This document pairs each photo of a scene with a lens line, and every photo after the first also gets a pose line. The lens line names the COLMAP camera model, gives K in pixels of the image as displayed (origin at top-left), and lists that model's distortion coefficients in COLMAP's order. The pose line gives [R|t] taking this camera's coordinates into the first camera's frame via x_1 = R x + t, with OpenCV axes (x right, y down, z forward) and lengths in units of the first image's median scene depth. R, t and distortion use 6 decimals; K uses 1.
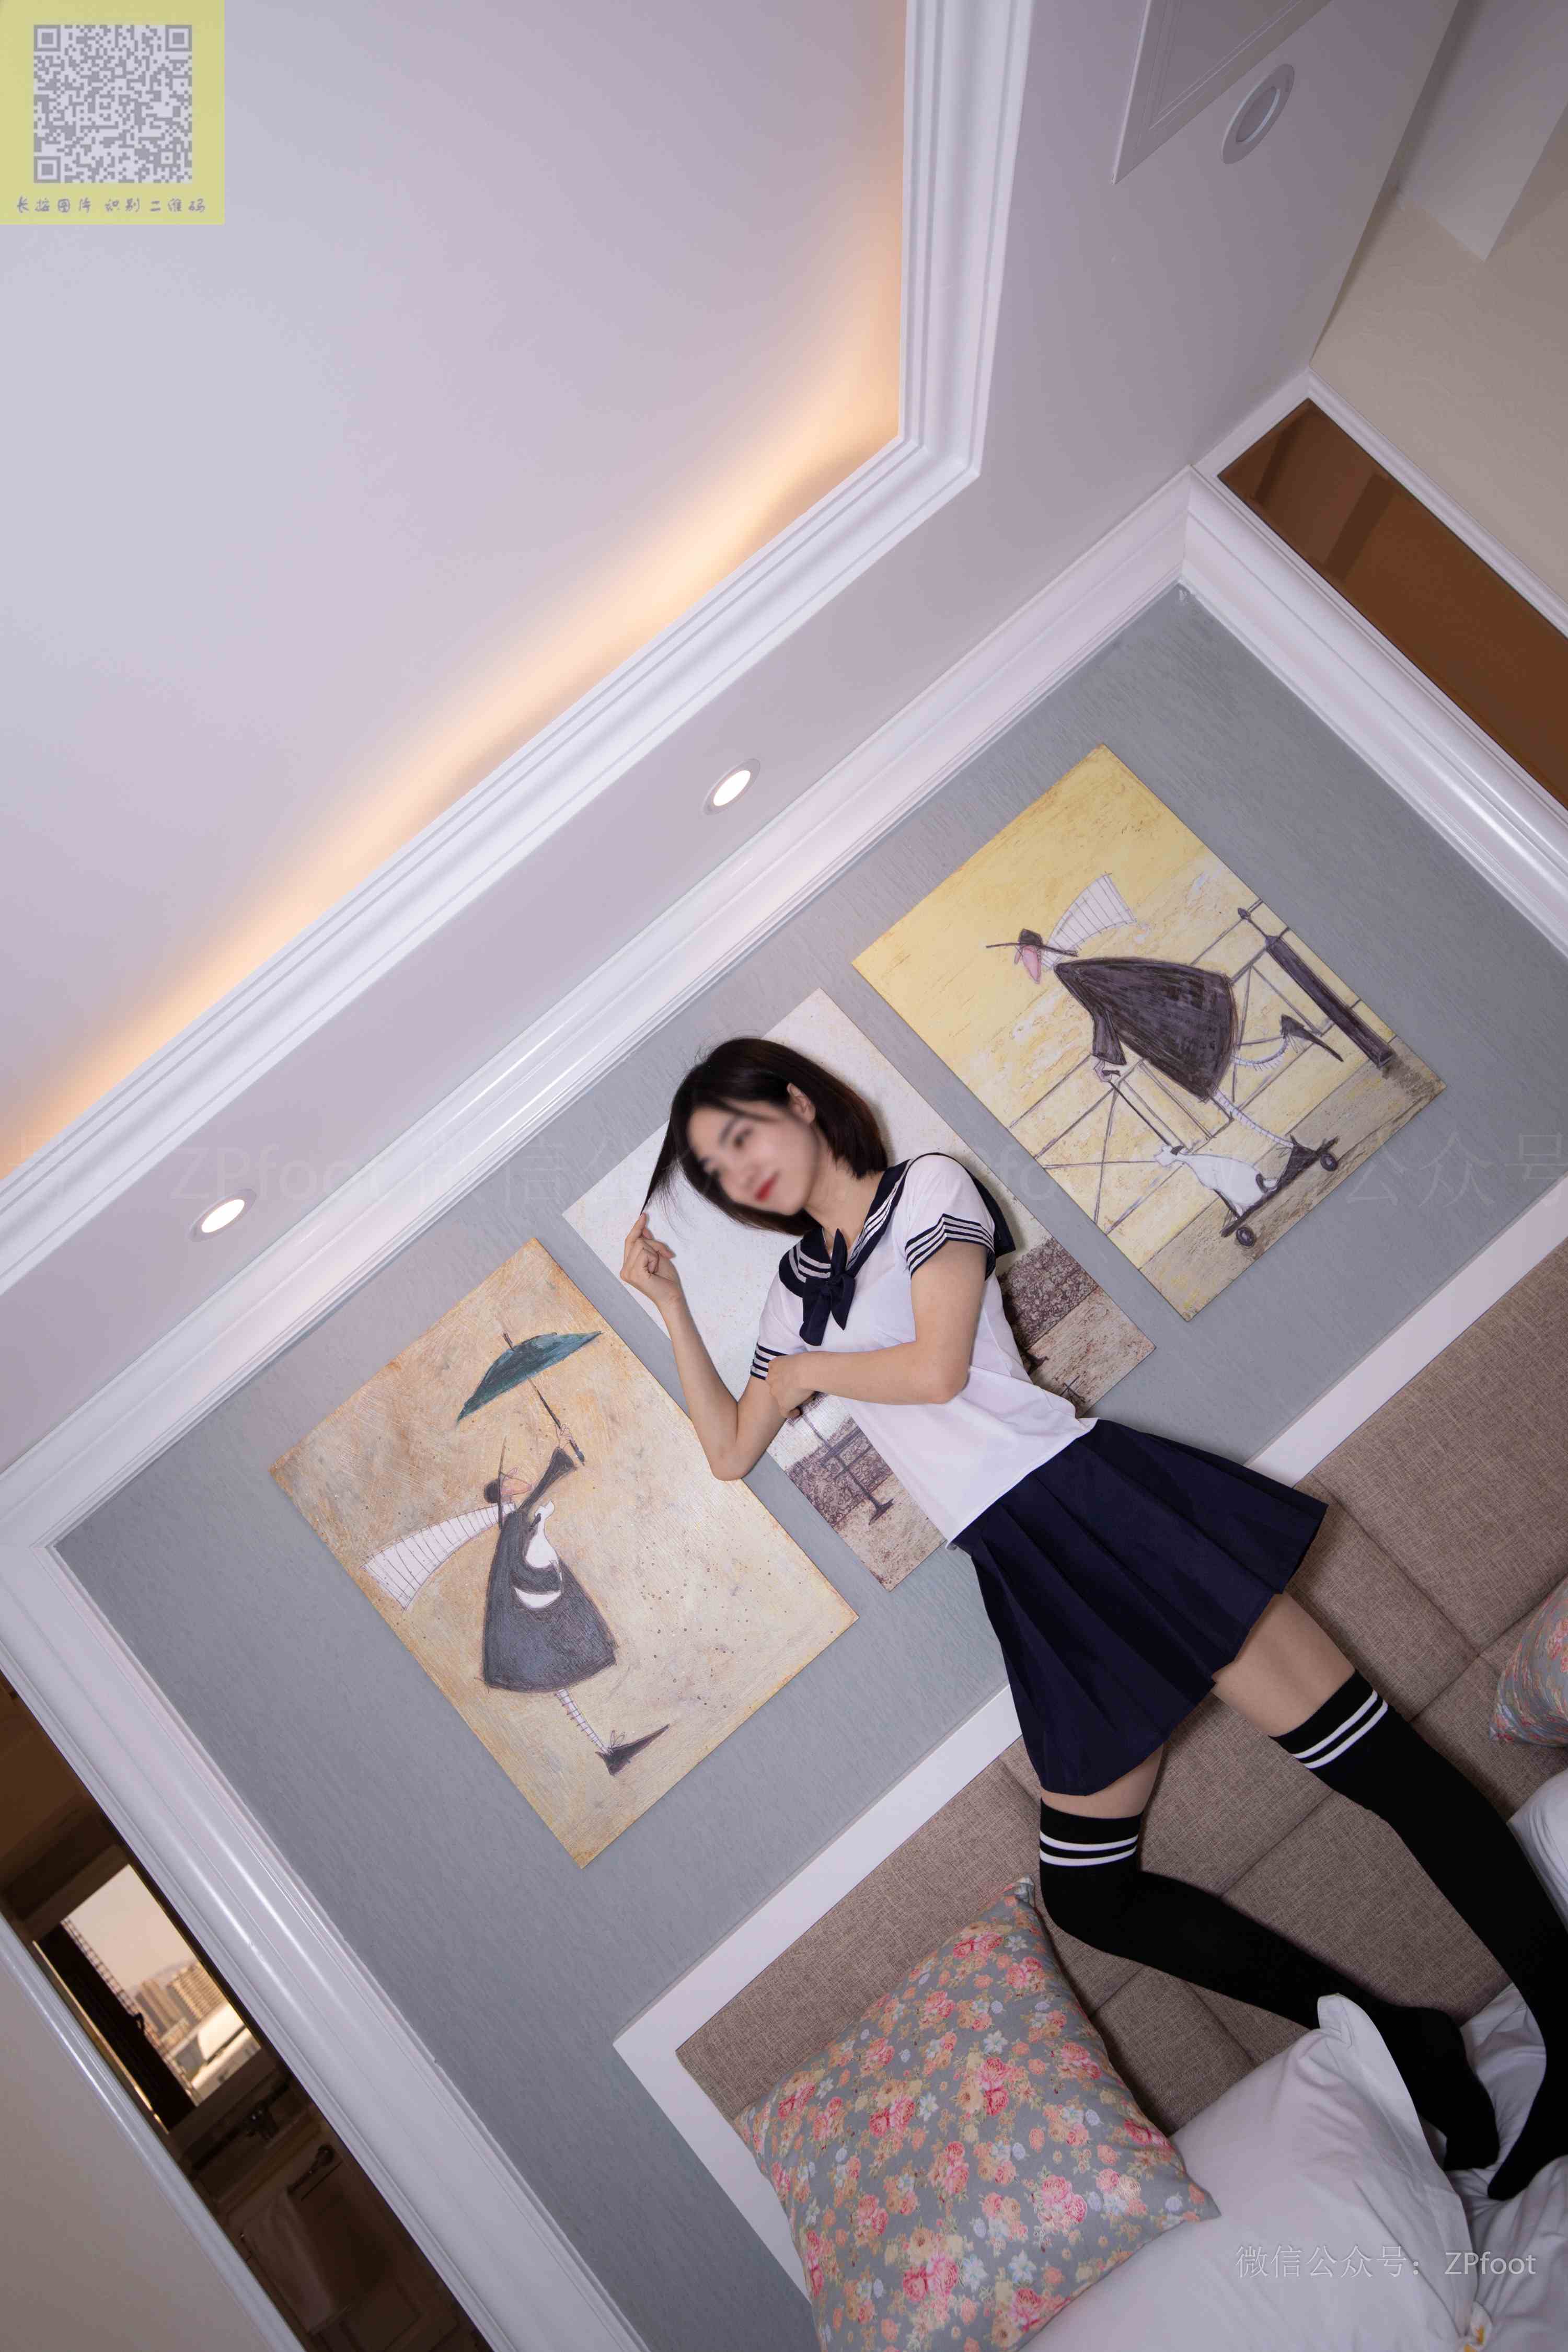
lens RADIAL K [[1557.1, 0, 786.3], [0, 1557.1, 1172.3], [0, 0, 1]] dist [-0.001661, 0.001868]
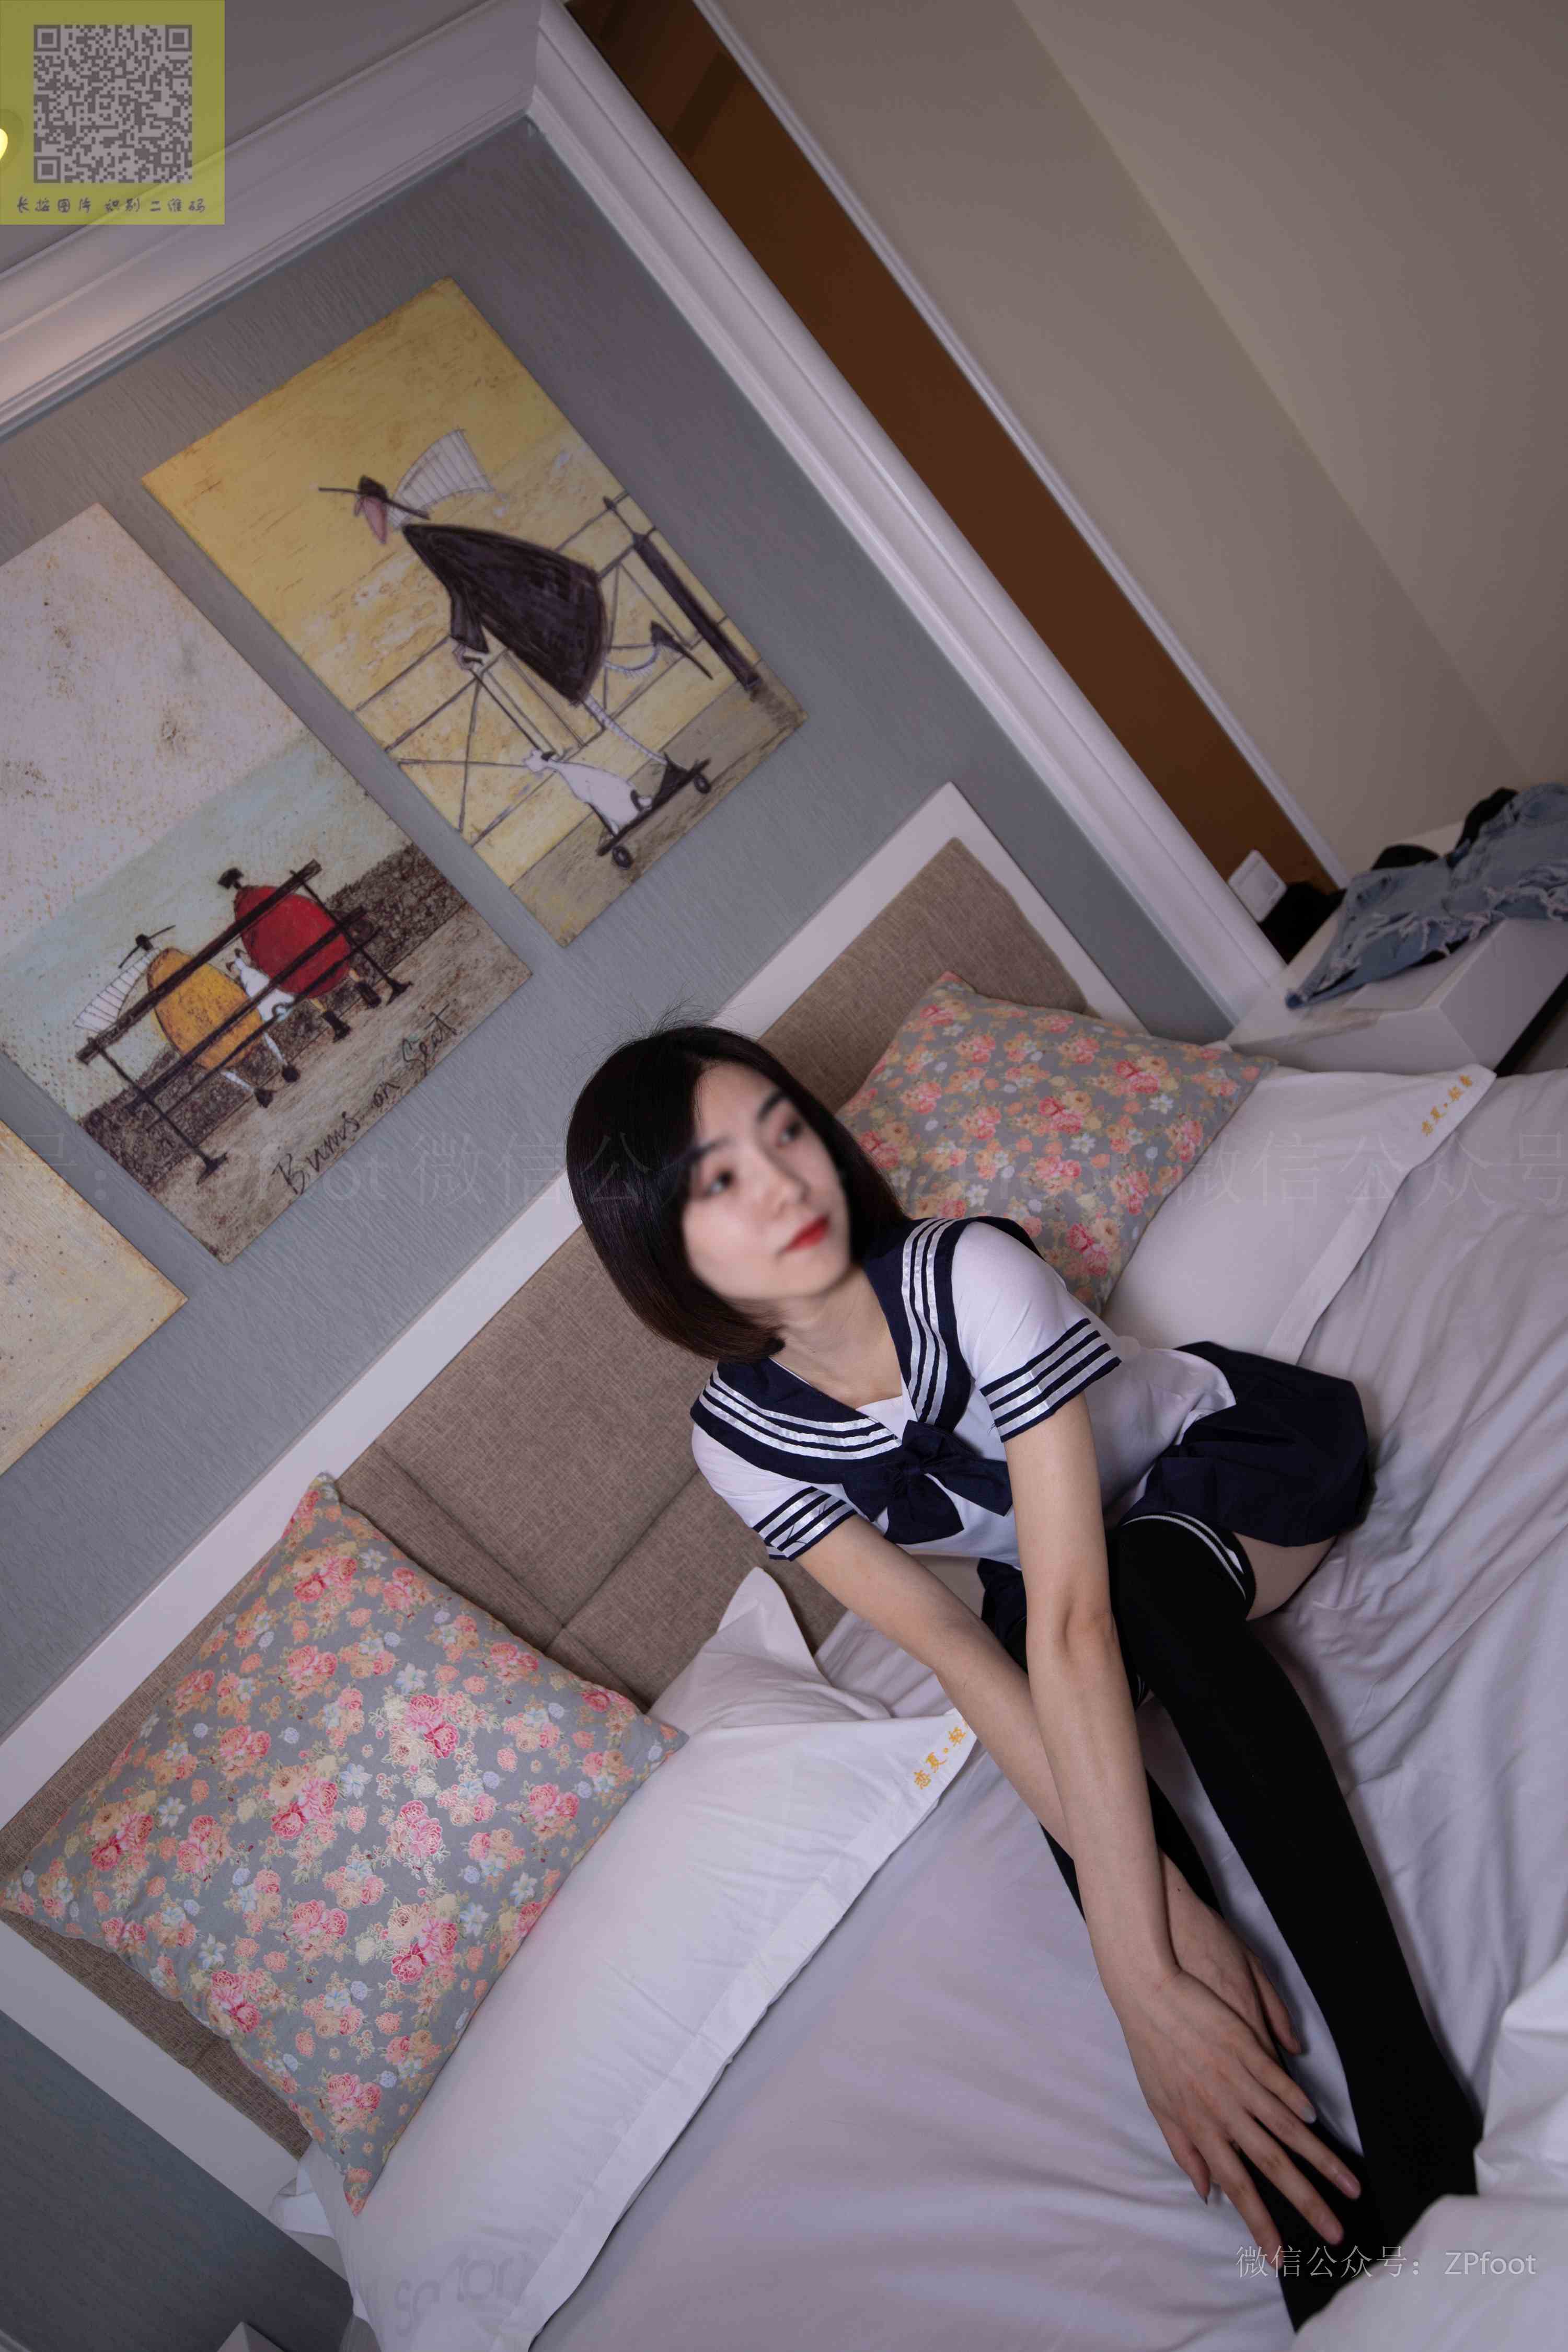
lens RADIAL K [[1557.1, 0, 775.4], [0, 1557.1, 1167.3], [0, 0, 1]] dist [-0.001661, 0.001868]
pose [[0.860713, -0.029562, 0.508231, -0.093686], [-0.000372, 0.998276, 0.058698, 0.167291], [-0.509090, -0.050711, 0.859218, 0.165344]]
